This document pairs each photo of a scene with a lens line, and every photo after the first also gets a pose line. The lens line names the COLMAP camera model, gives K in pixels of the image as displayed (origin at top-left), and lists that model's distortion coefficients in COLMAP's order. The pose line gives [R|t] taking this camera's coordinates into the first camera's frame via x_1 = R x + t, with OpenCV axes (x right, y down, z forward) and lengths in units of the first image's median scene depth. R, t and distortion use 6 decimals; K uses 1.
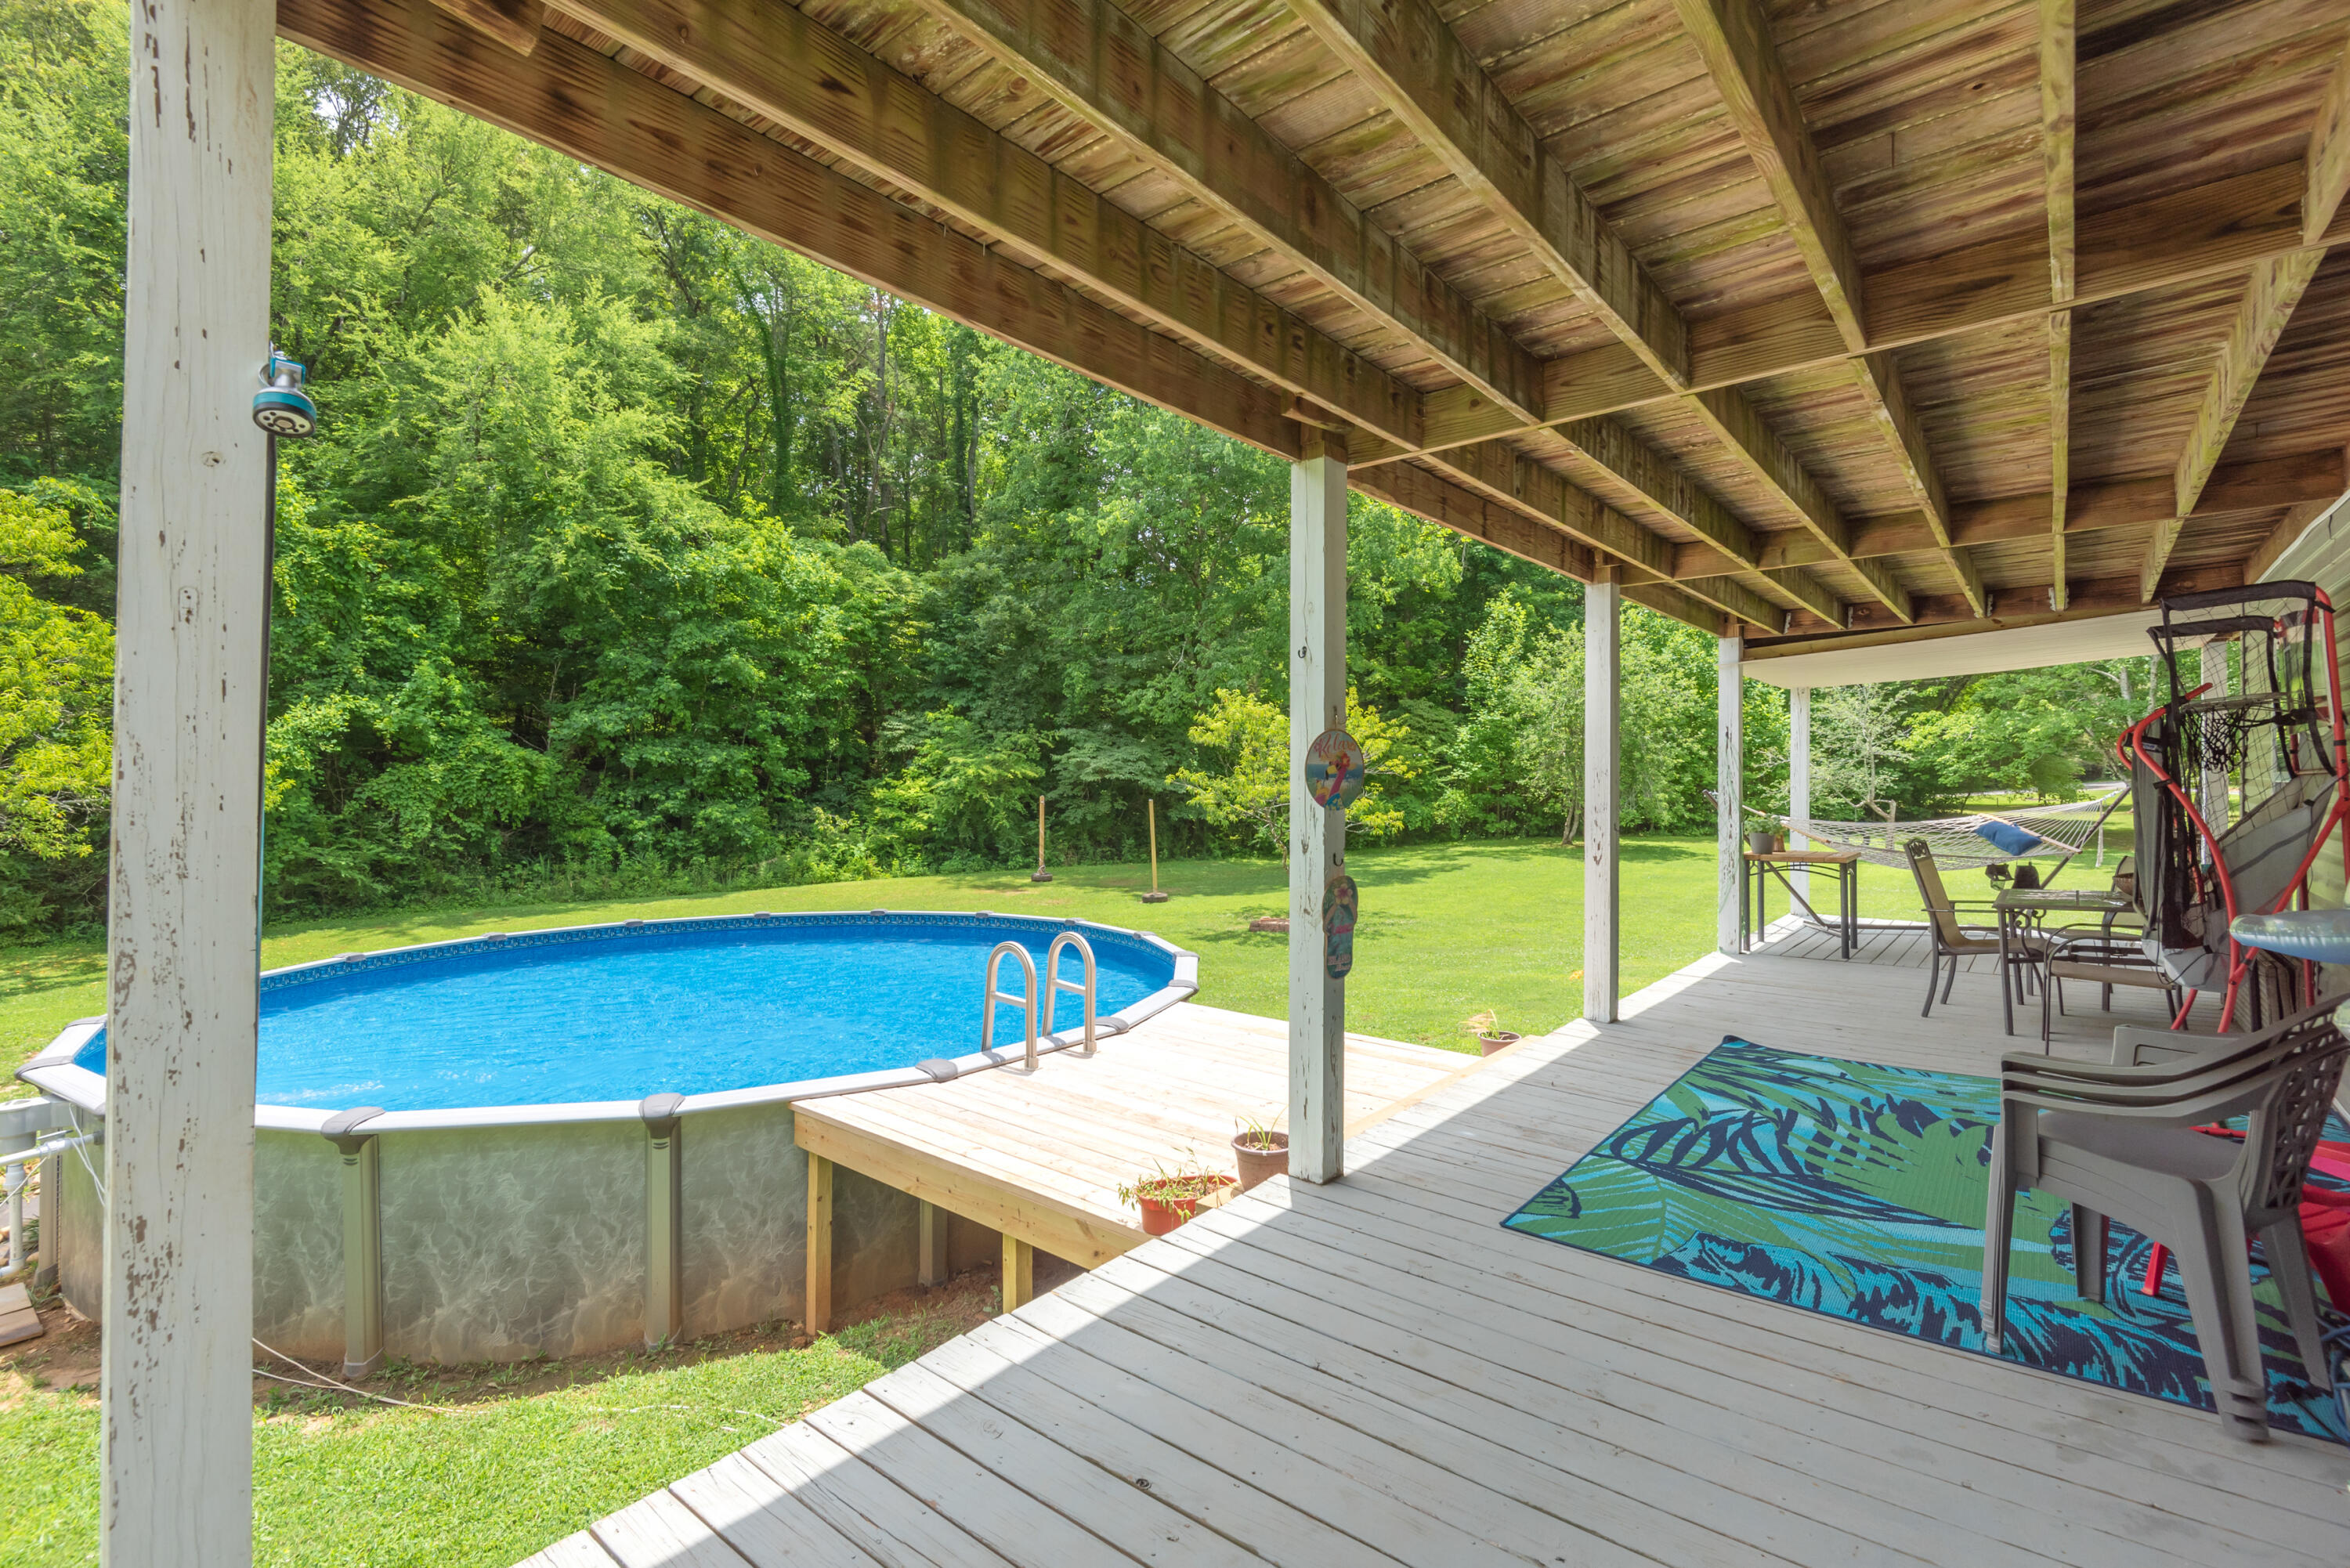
lens RADIAL K [[1069.8, 0, 1167.7], [0, 1069.8, 779.2], [0, 0, 1]] dist [-0.002125, -0.001273]
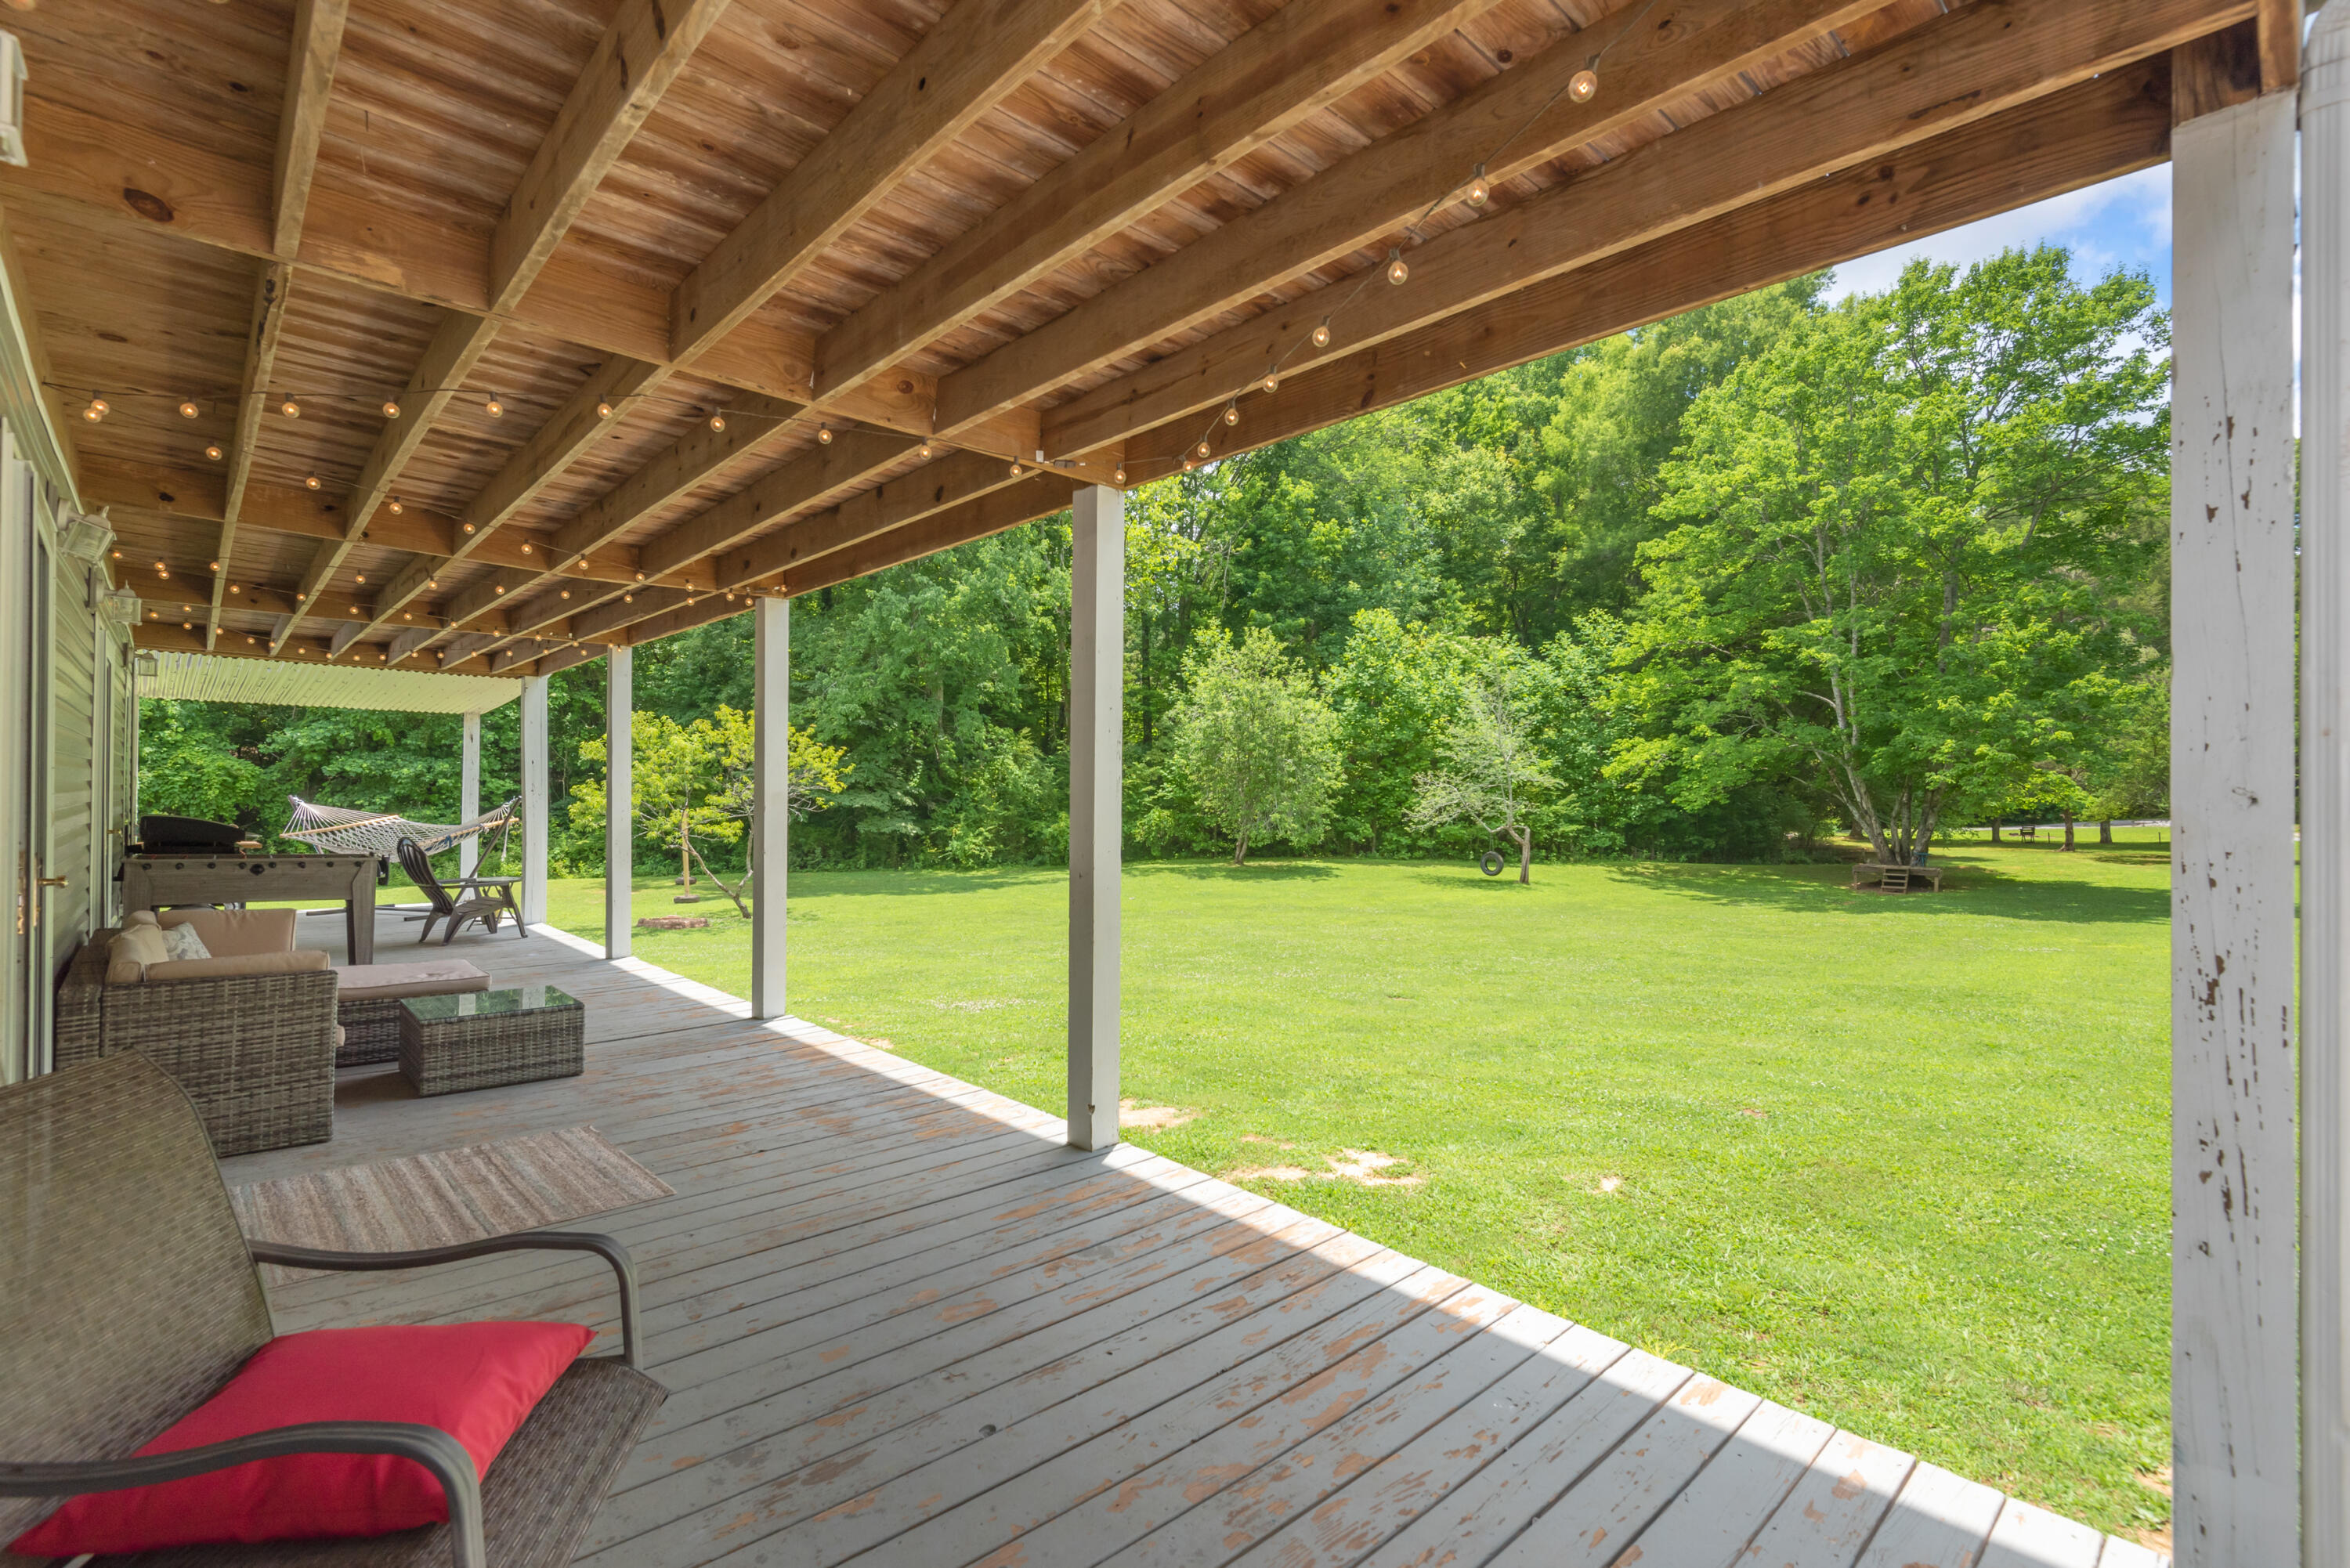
lens RADIAL K [[1069.8, 0, 1181.1], [0, 1069.8, 787.3], [0, 0, 1]] dist [-0.002125, -0.001273]
pose [[0.992914, 0.013576, -0.118059, 0.530164], [-0.014799, 0.999845, -0.009486, -0.002233], [0.117912, 0.011166, 0.992961, -0.045178]]
